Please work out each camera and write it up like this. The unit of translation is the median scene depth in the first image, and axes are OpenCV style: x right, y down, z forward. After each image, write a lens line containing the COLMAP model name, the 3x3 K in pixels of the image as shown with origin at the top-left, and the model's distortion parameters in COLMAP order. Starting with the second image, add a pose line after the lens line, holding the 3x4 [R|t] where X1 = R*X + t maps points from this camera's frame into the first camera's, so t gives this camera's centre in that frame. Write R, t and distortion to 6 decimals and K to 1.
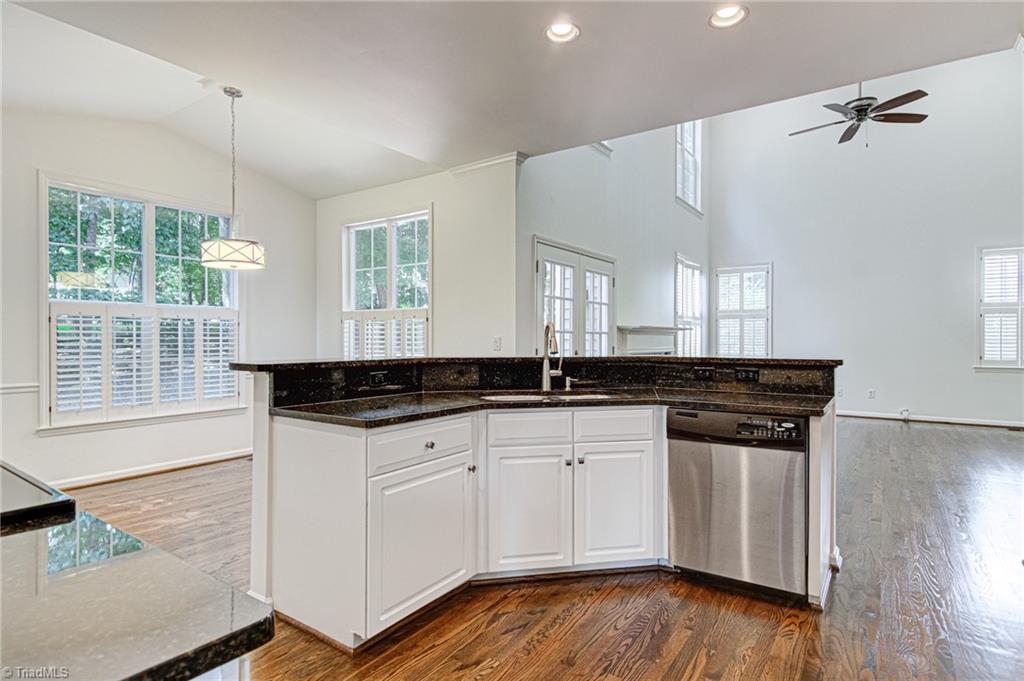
lens RADIAL K [[534.6, 0, 514.8], [0, 534.6, 338.1], [0, 0, 1]] dist [0.009195, -0.004071]
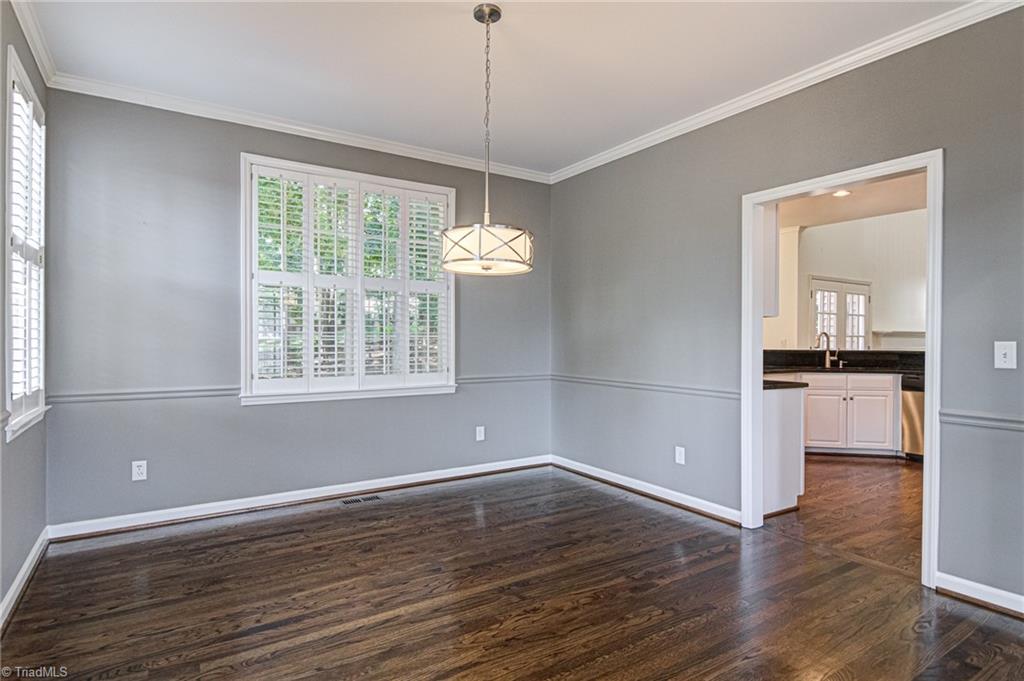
lens RADIAL K [[534.6, 0, 516.4], [0, 534.6, 339.9], [0, 0, 1]] dist [0.009195, -0.004071]
pose [[0.921497, -0.001276, -0.388383, -0.188317], [0.001253, 0.999999, -0.000312, -0.000753], [0.388383, -0.000200, 0.921498, -1.010306]]
